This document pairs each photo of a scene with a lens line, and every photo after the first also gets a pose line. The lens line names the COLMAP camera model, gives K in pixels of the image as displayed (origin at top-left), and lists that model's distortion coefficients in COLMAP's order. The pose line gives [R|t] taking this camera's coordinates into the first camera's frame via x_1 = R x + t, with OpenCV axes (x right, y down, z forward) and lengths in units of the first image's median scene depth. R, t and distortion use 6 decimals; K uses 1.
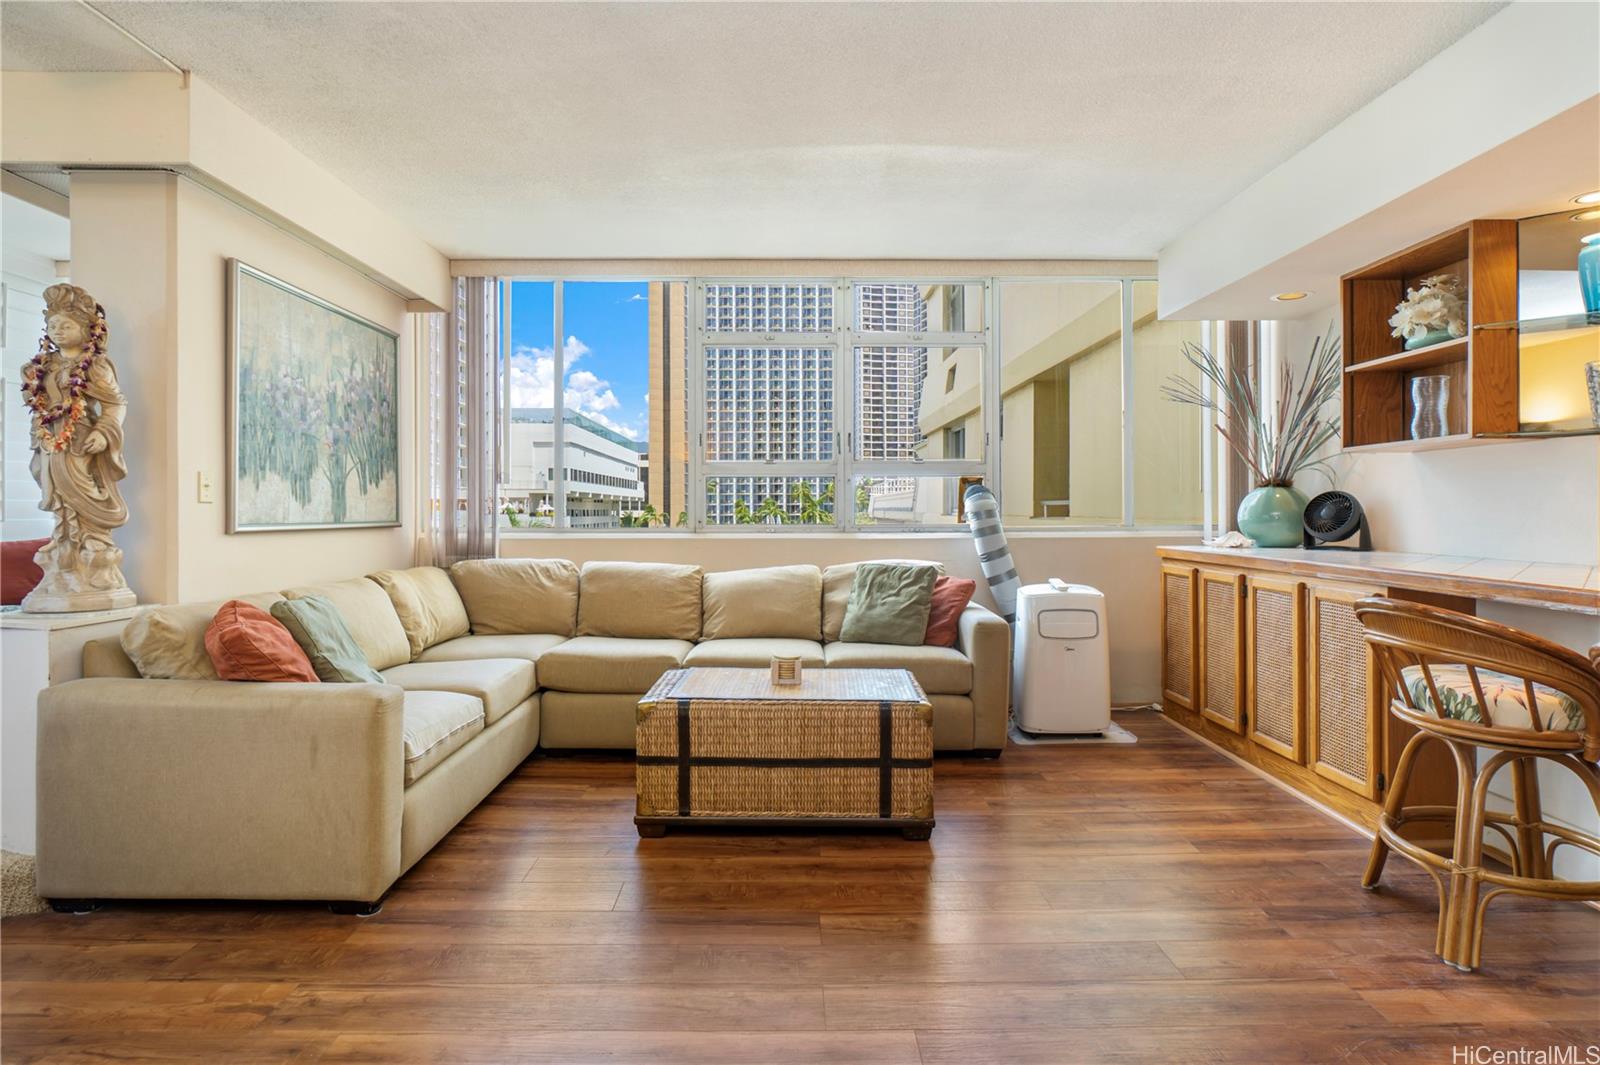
lens RADIAL K [[776.7, 0, 803.4], [0, 776.7, 510.7], [0, 0, 1]] dist [0.000430, 0.000402]
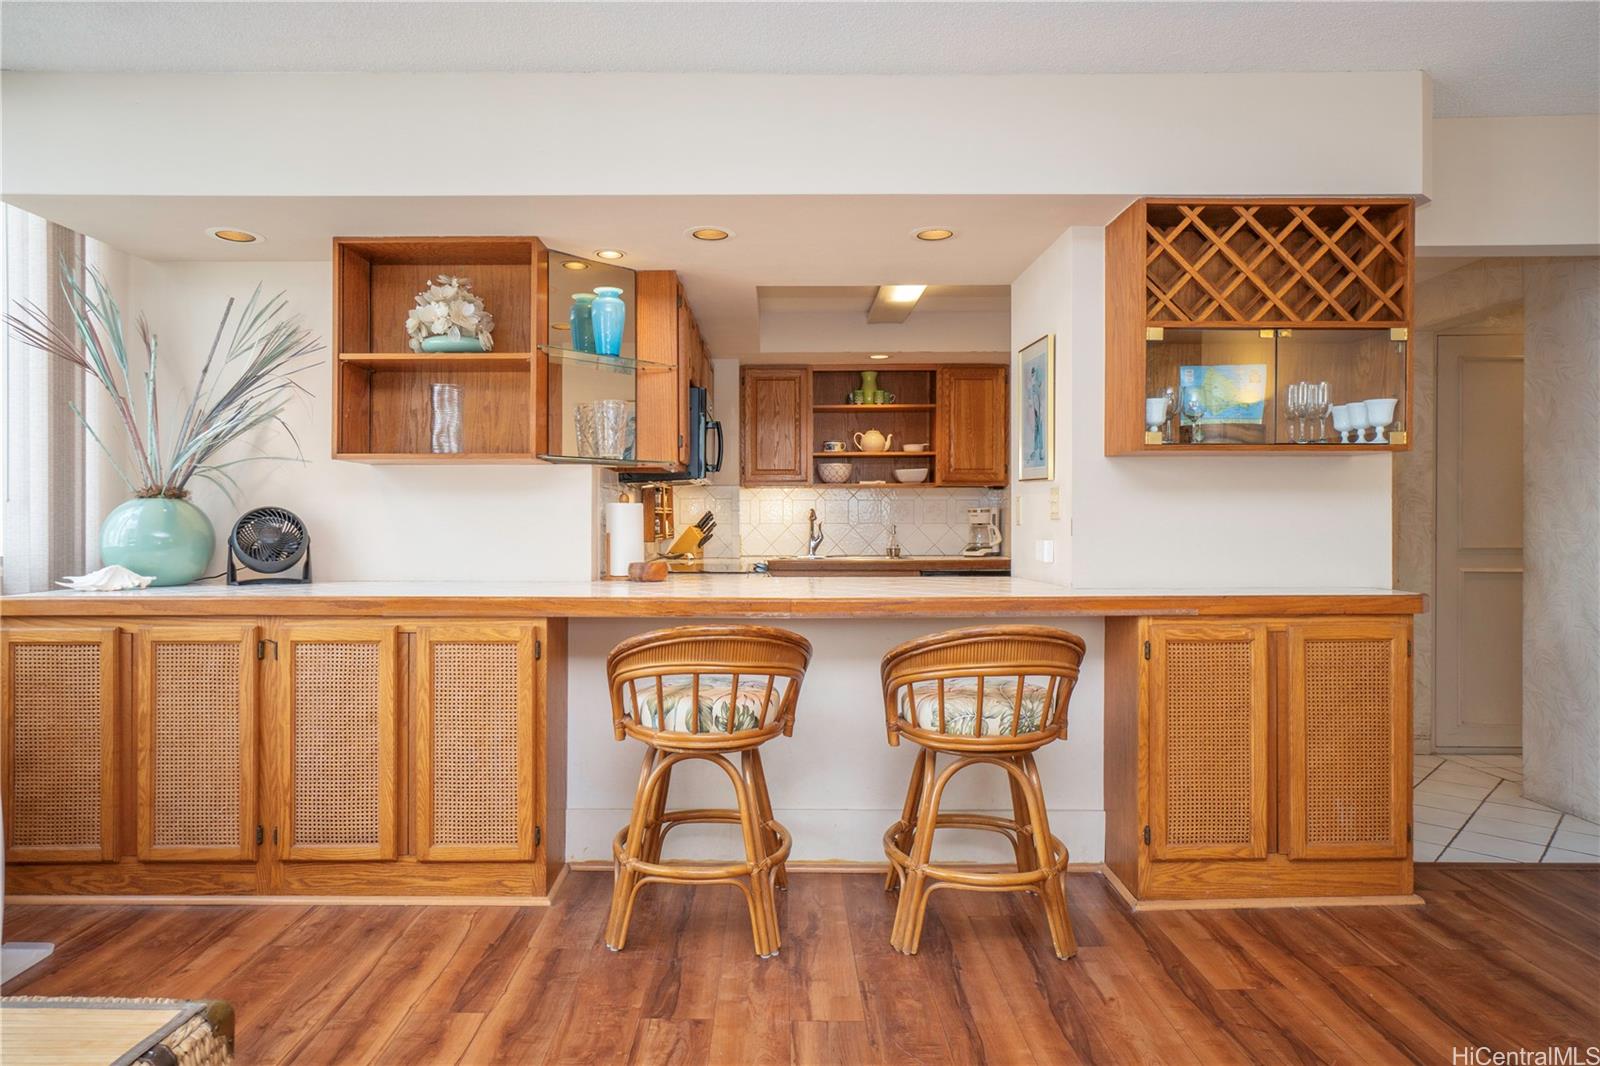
lens RADIAL K [[968.2, 0, 732.3], [0, 968.2, 527.5], [0, 0, 1]] dist [0.044560, -0.000187]
pose [[0.064858, -0.002297, 0.997892, -0.287817], [0.001685, 0.999996, 0.002192, -0.007042], [-0.997893, 0.001539, 0.064862, 0.544385]]
